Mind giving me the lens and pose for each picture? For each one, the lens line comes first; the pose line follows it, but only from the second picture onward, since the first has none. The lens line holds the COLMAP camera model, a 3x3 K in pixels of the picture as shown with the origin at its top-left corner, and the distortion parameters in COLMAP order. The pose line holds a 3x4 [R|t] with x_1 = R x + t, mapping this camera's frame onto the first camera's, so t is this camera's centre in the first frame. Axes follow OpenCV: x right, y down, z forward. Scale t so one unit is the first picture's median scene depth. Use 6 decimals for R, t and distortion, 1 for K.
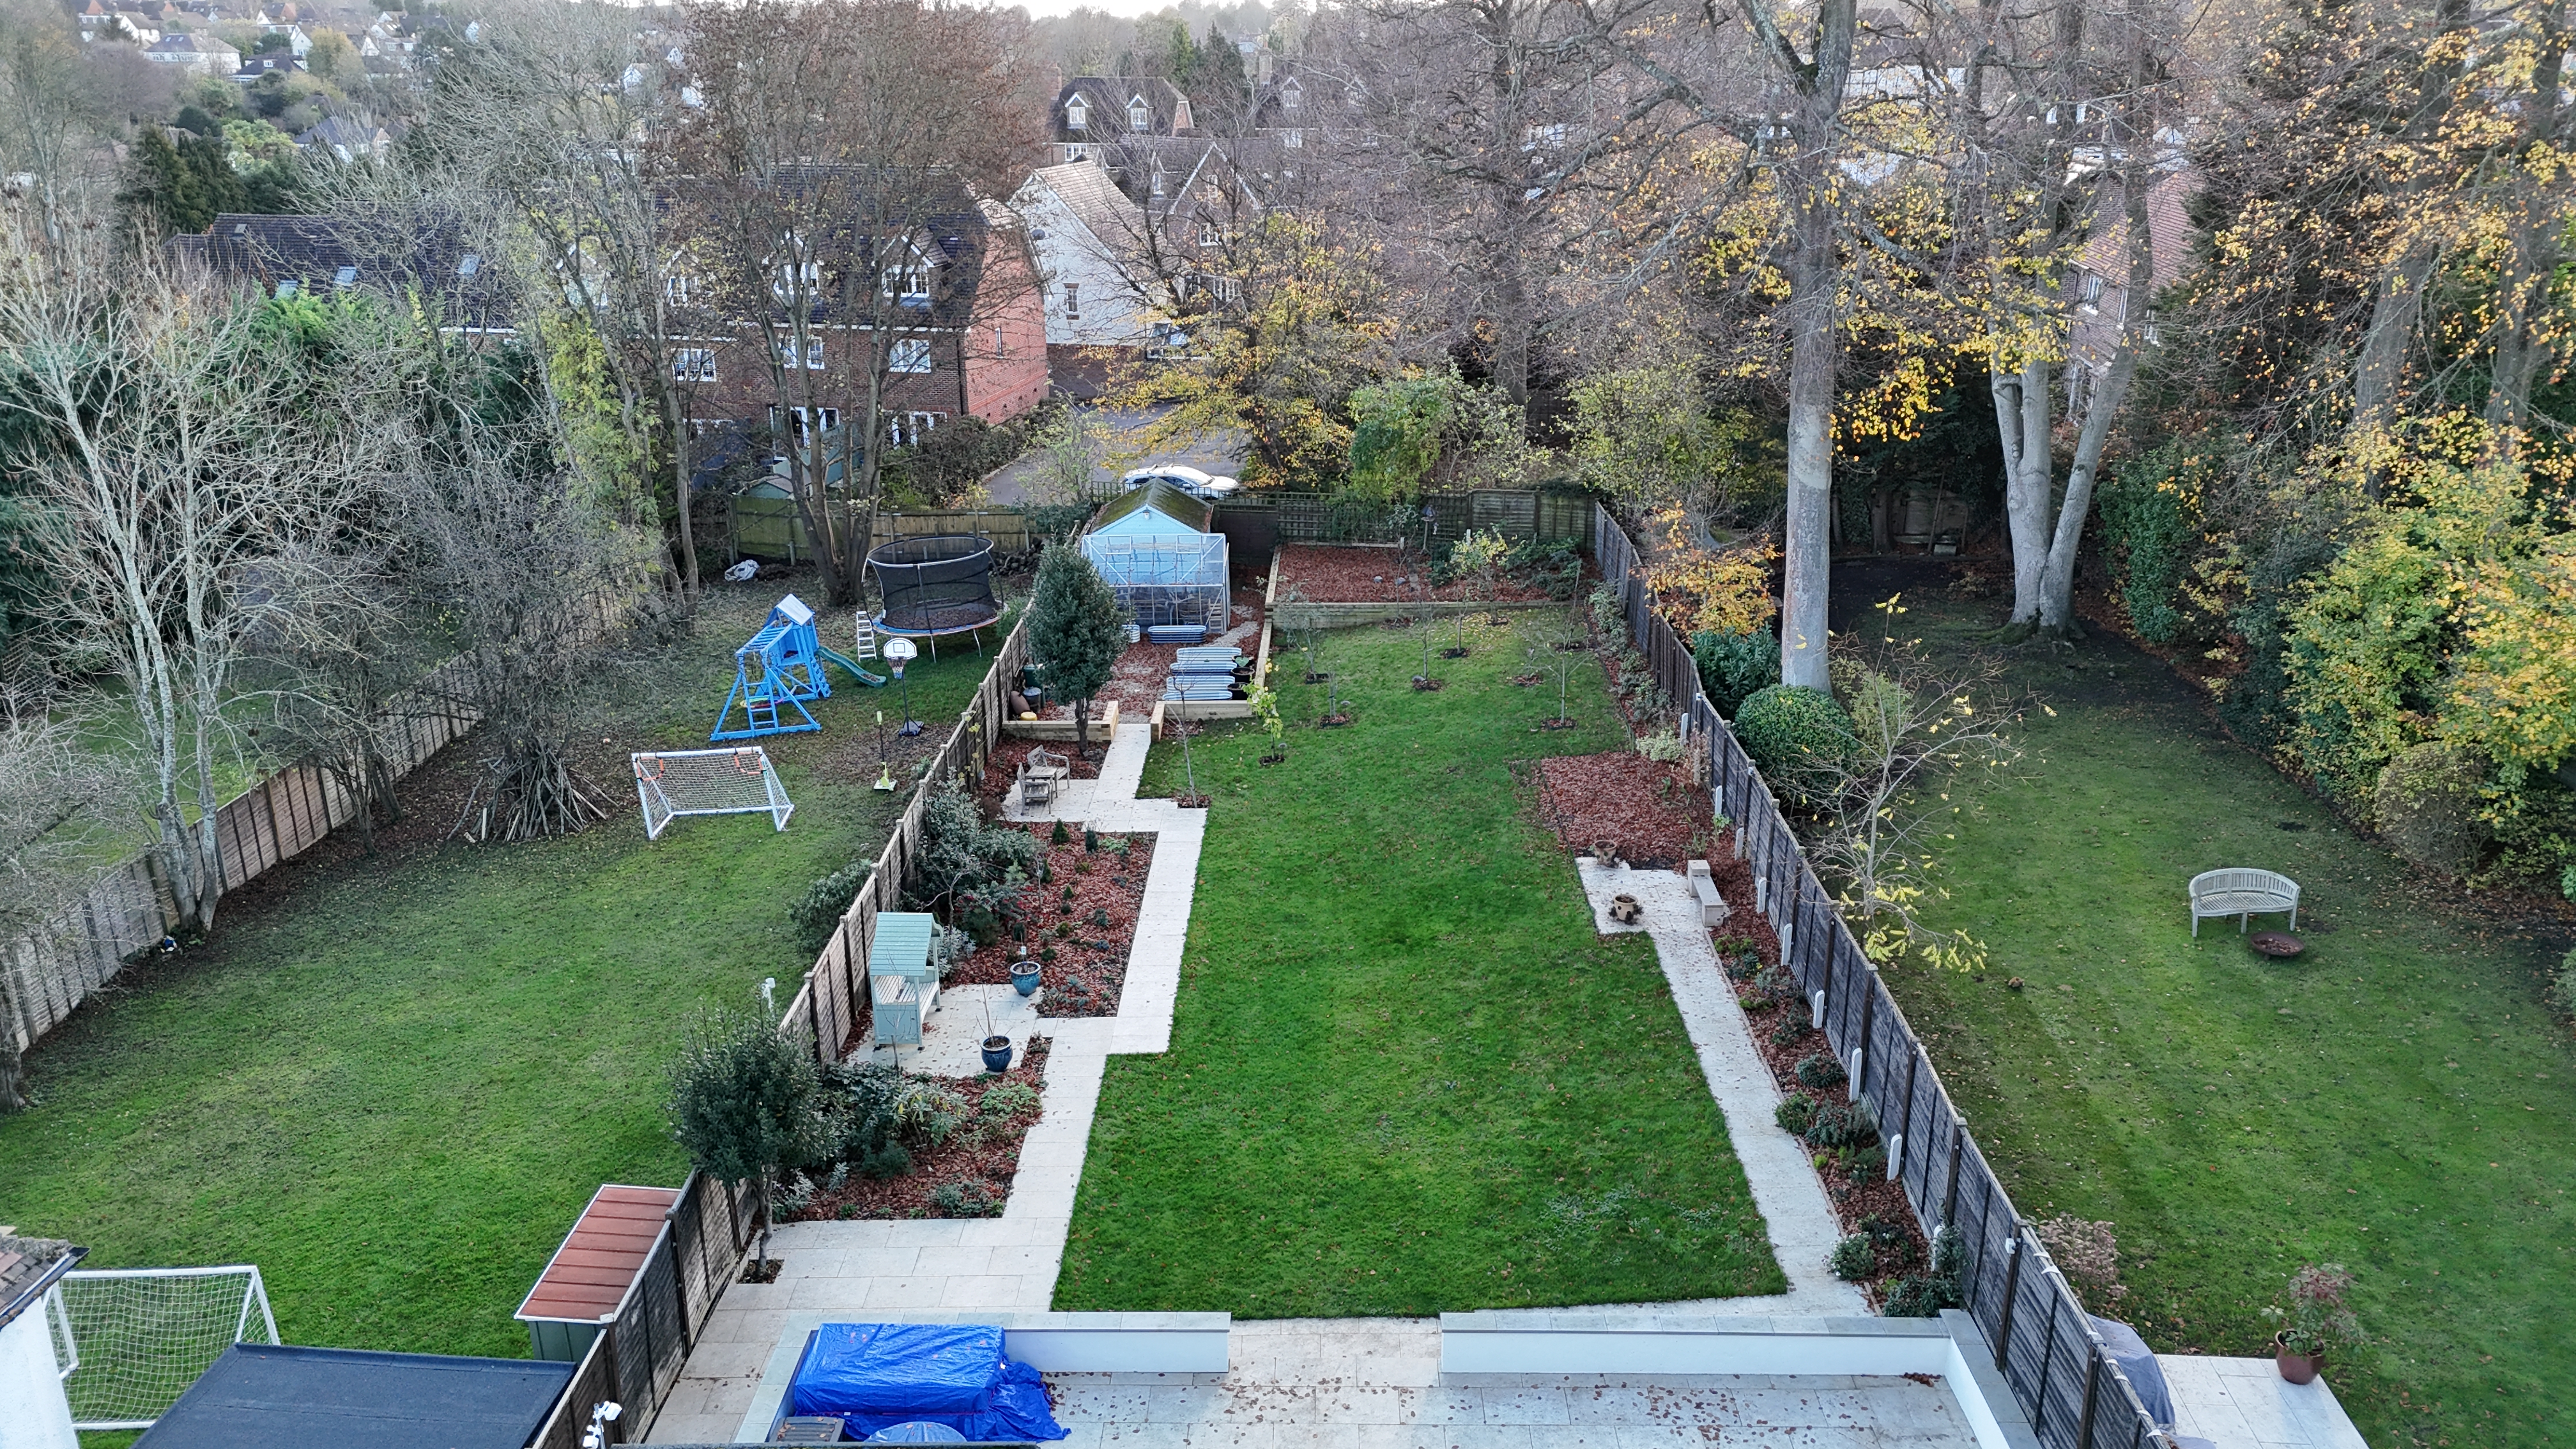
lens RADIAL K [[1897.1, 0, 1285.9], [0, 1897.1, 718.8], [0, 0, 1]] dist [0.075896, -0.045054]
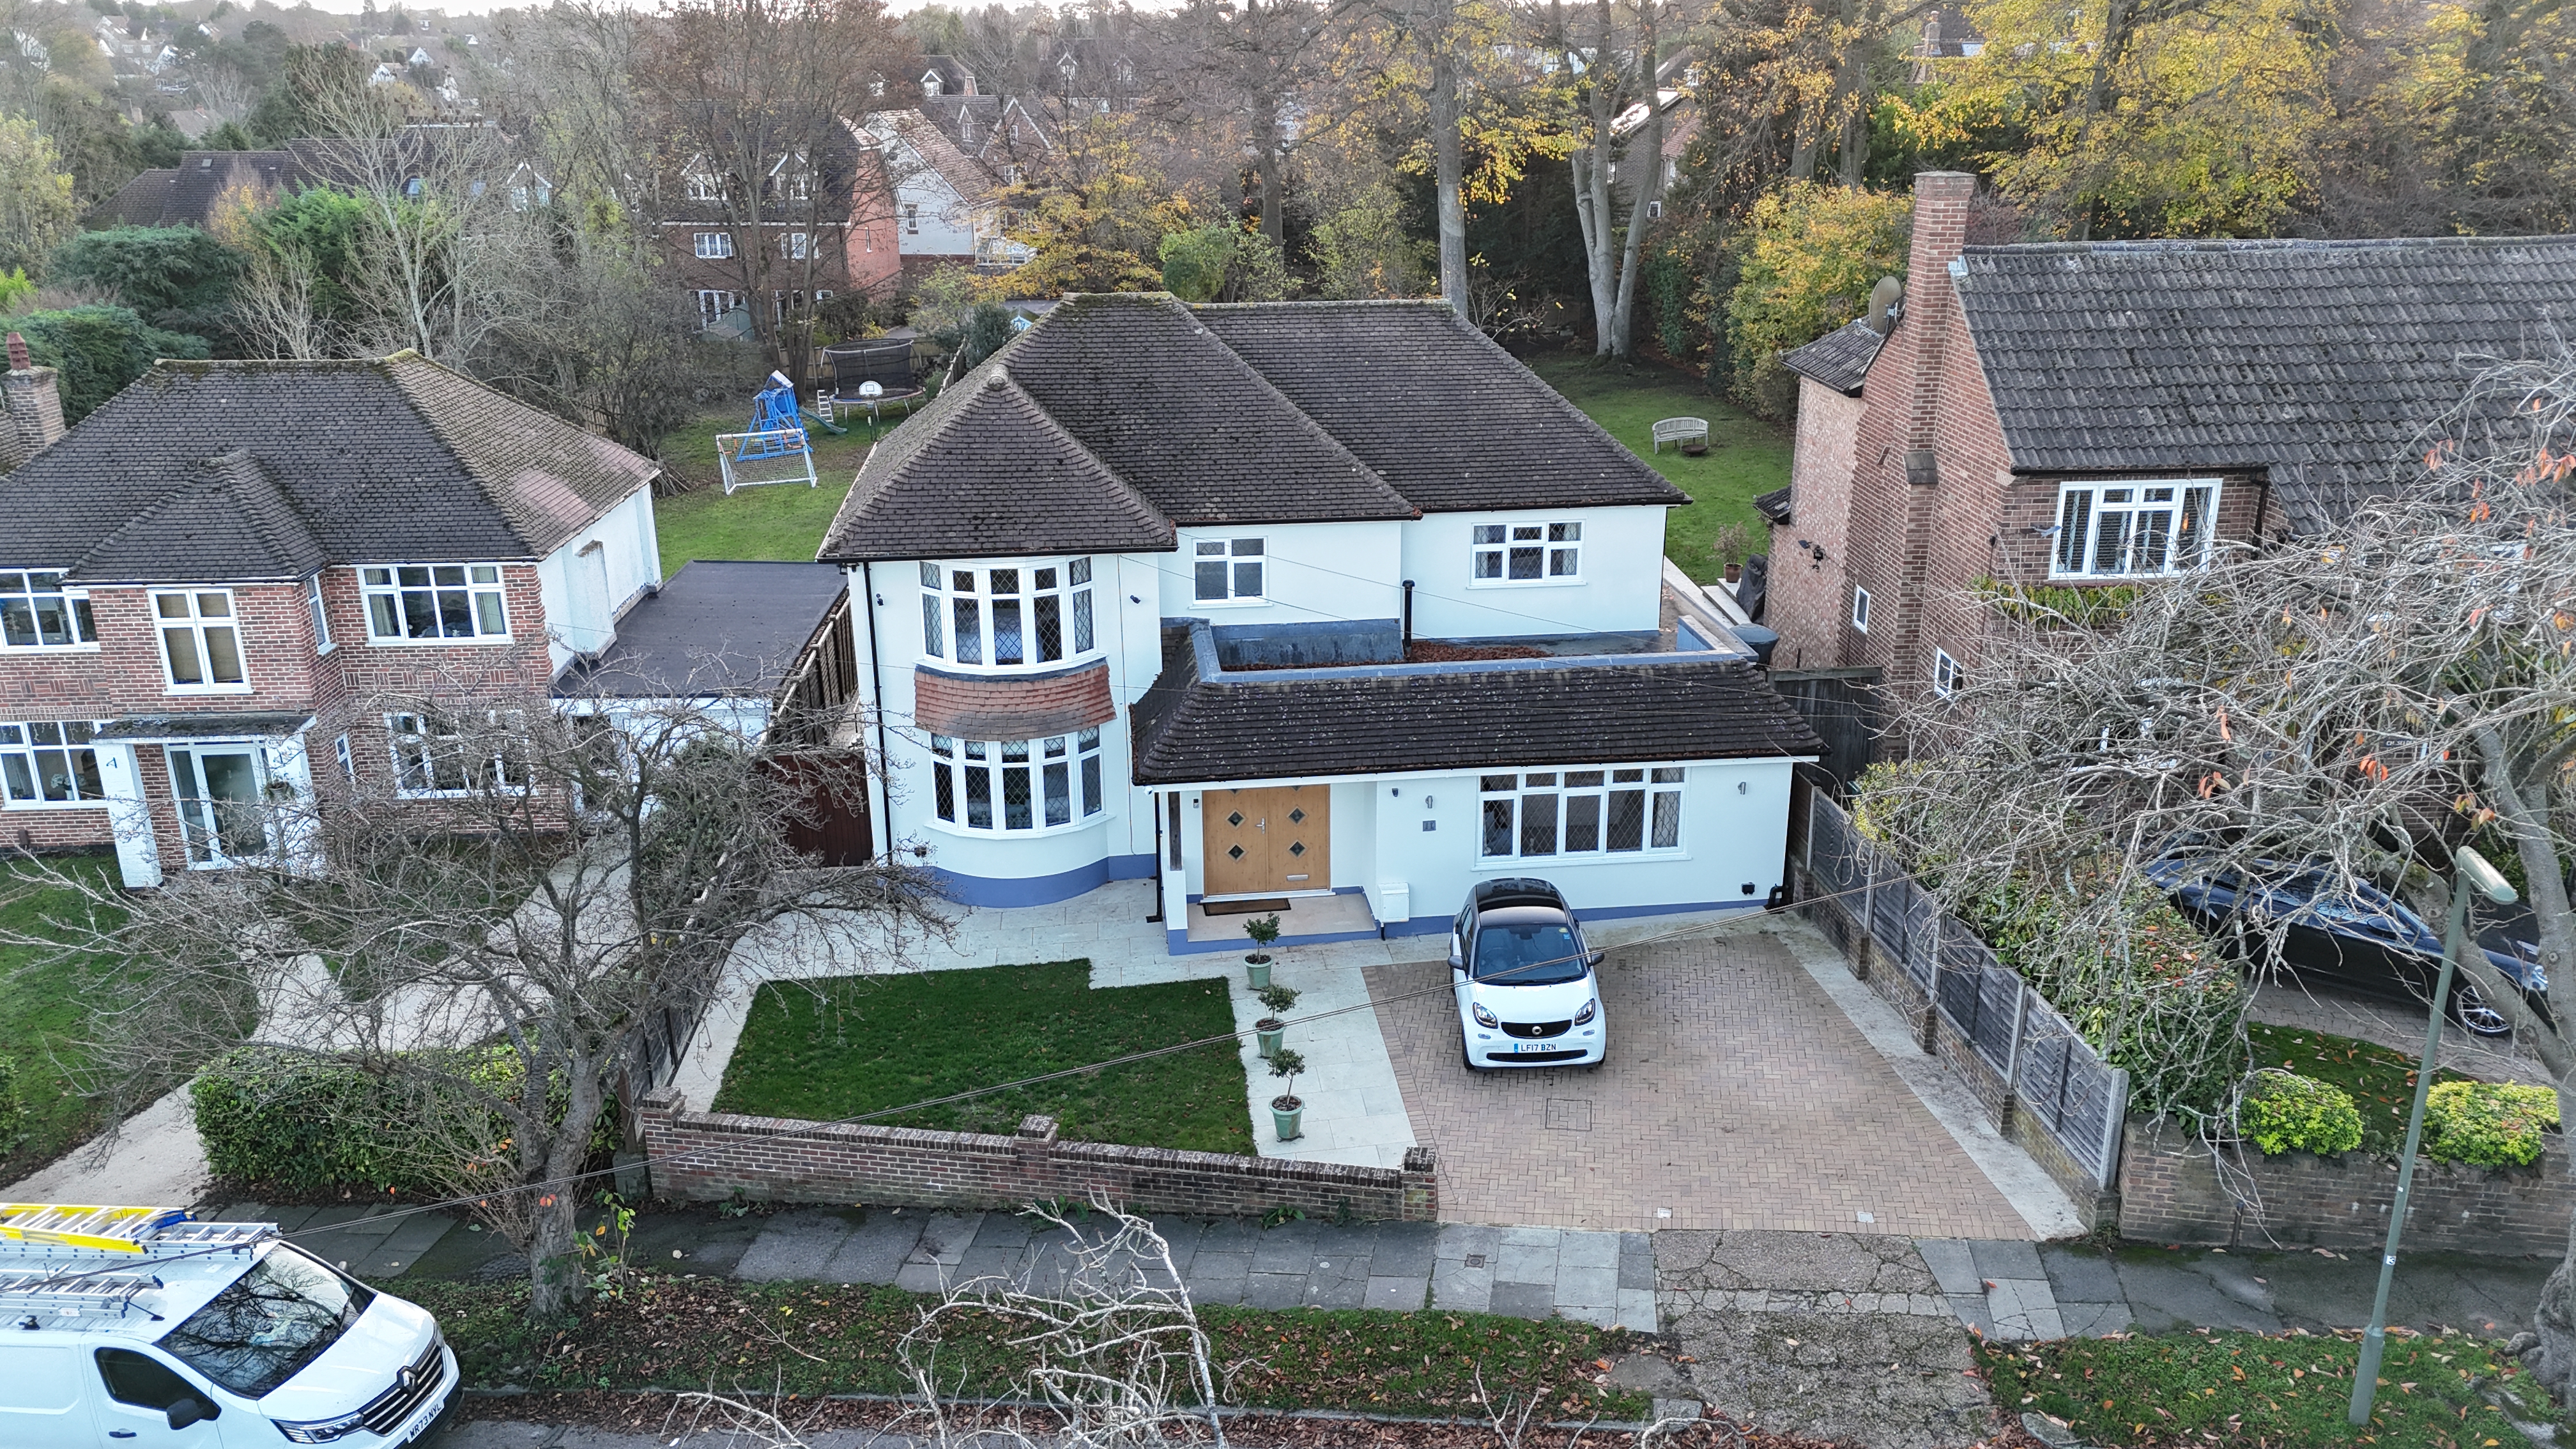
lens RADIAL K [[1897.1, 0, 1285.9], [0, 1897.1, 718.8], [0, 0, 1]] dist [0.075896, -0.045054]
pose [[0.991764, -0.045704, 0.119645, -0.096348], [0.046455, 0.998914, -0.003499, 0.322787], [-0.119355, 0.009029, 0.992811, -0.685433]]
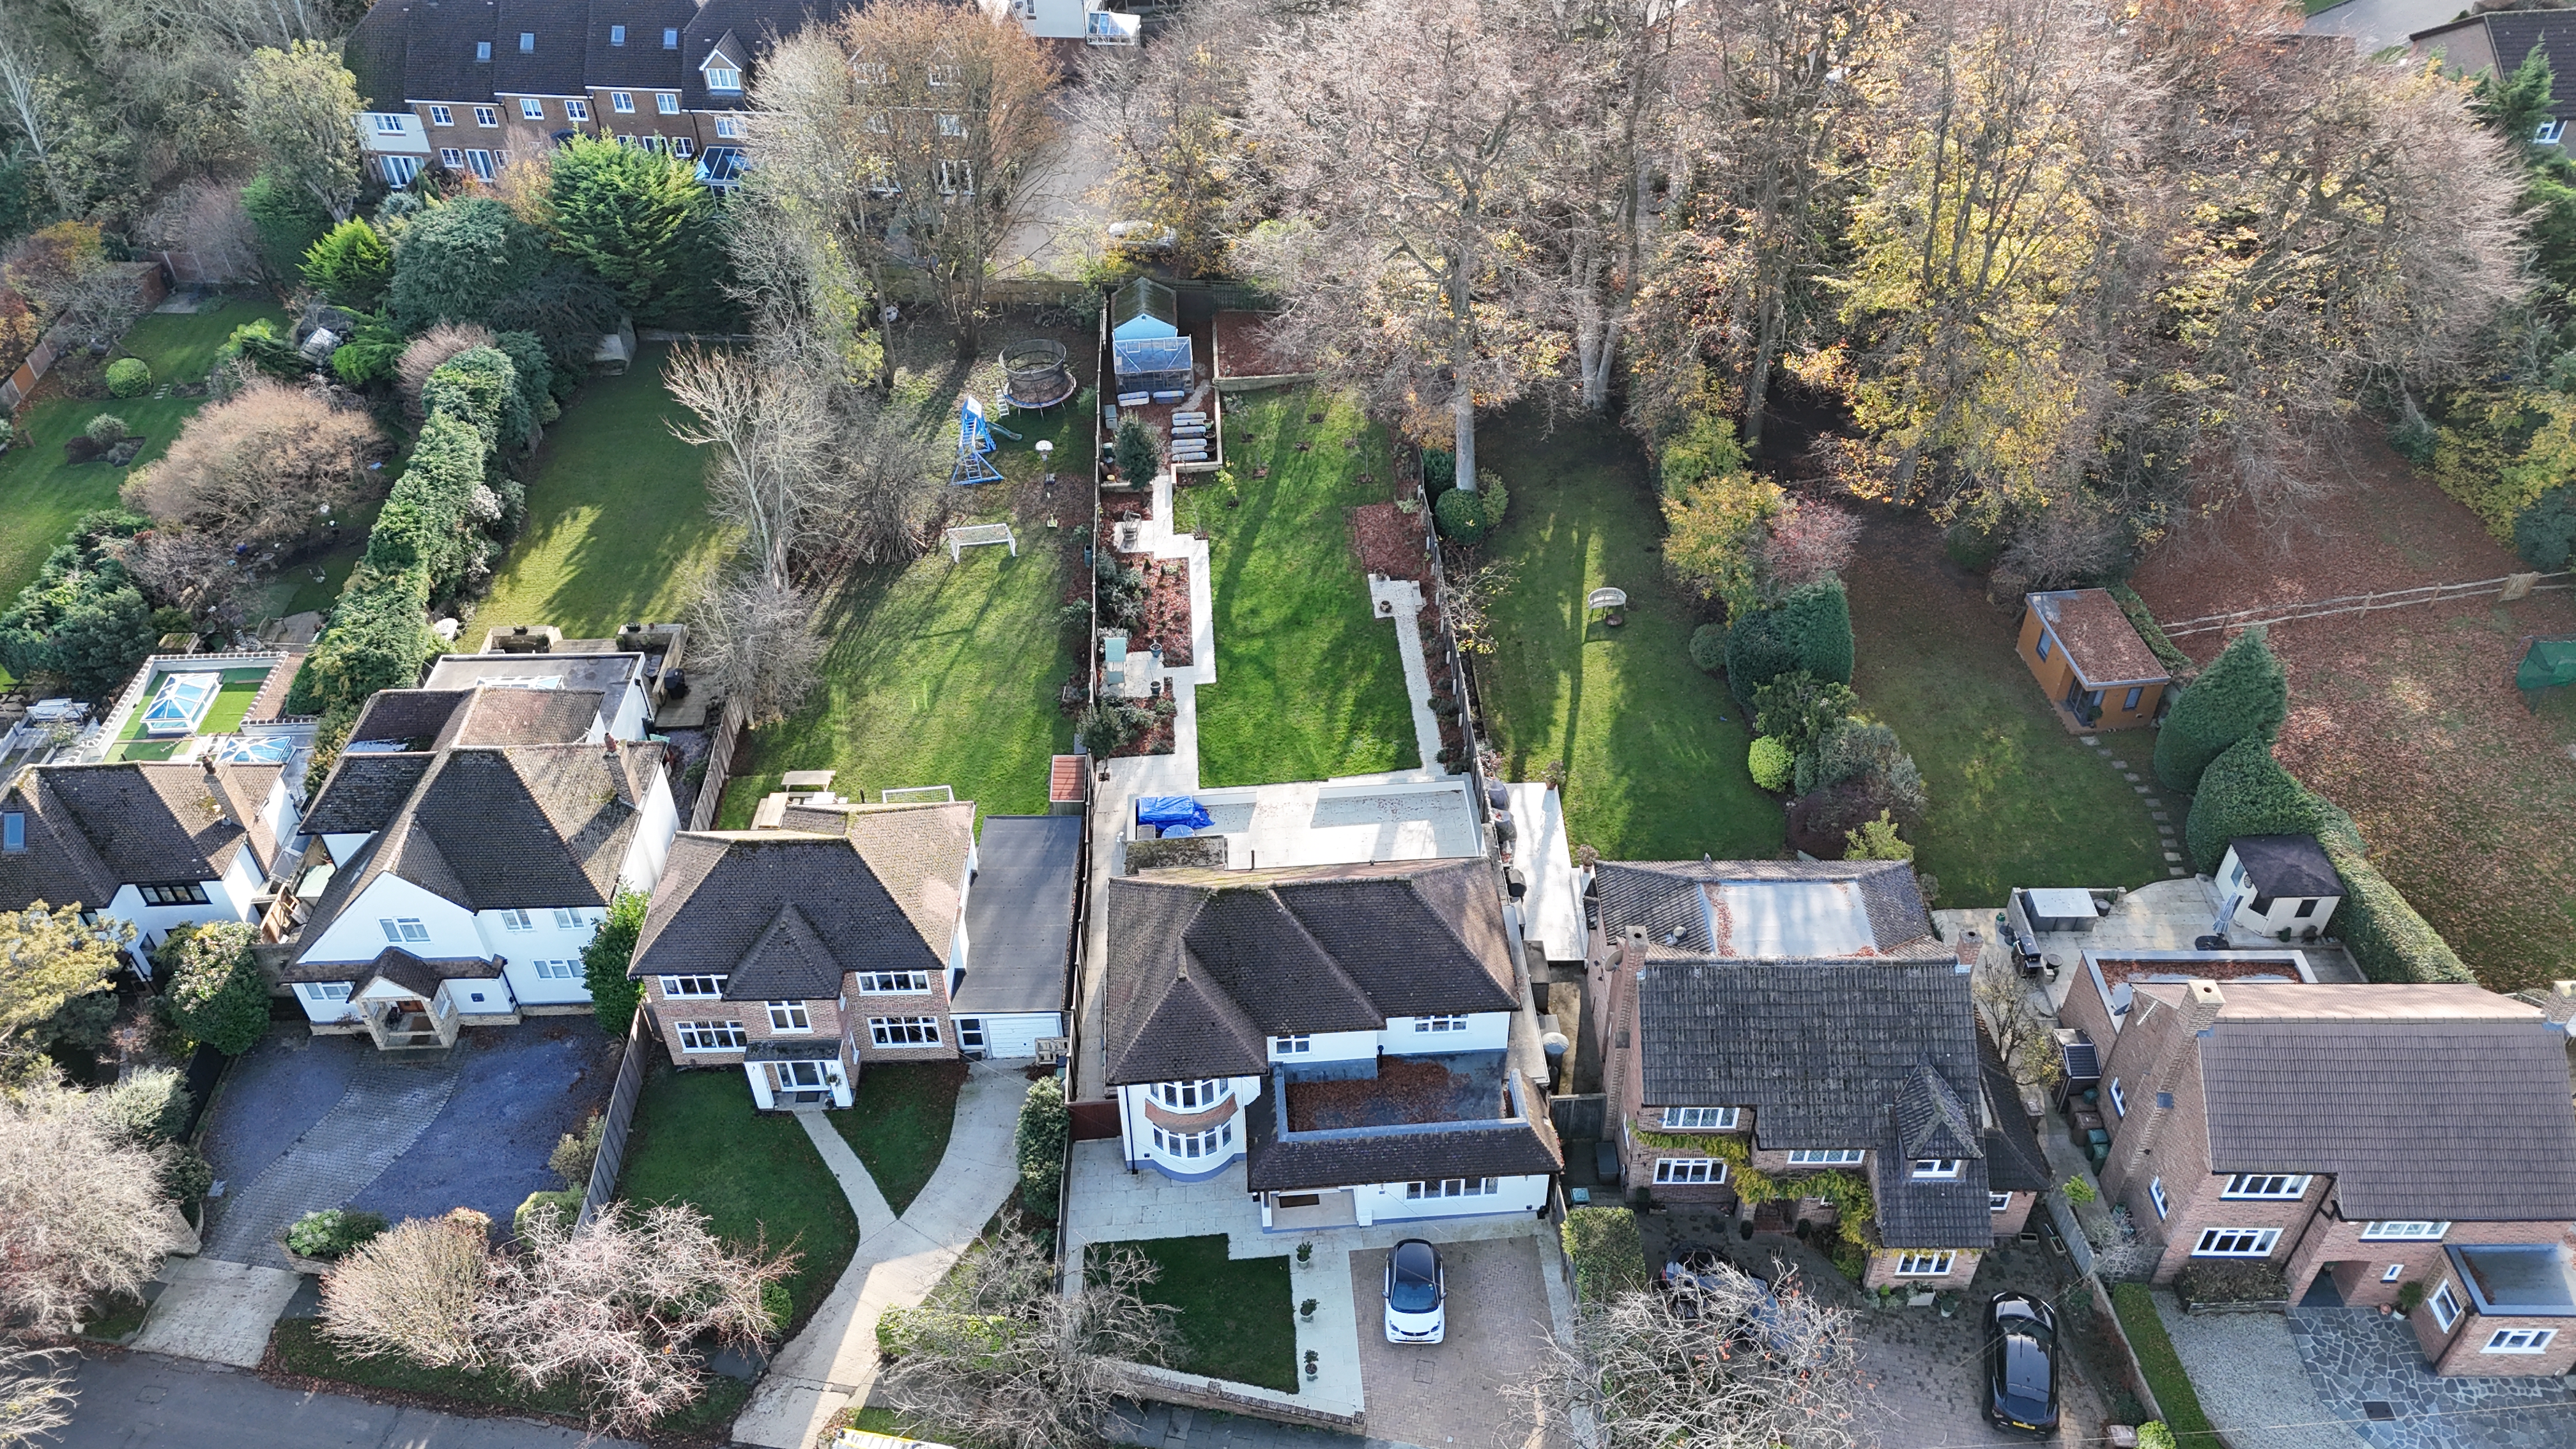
lens RADIAL K [[1896.0, 0, 1288.0], [0, 1896.0, 724.5], [0, 0, 1]] dist [0.108485, -0.109166]
pose [[0.996464, -0.060006, 0.058810, -0.107493], [0.033400, 0.925178, 0.378060, -0.696161], [-0.077095, -0.374759, 0.923911, -1.358091]]
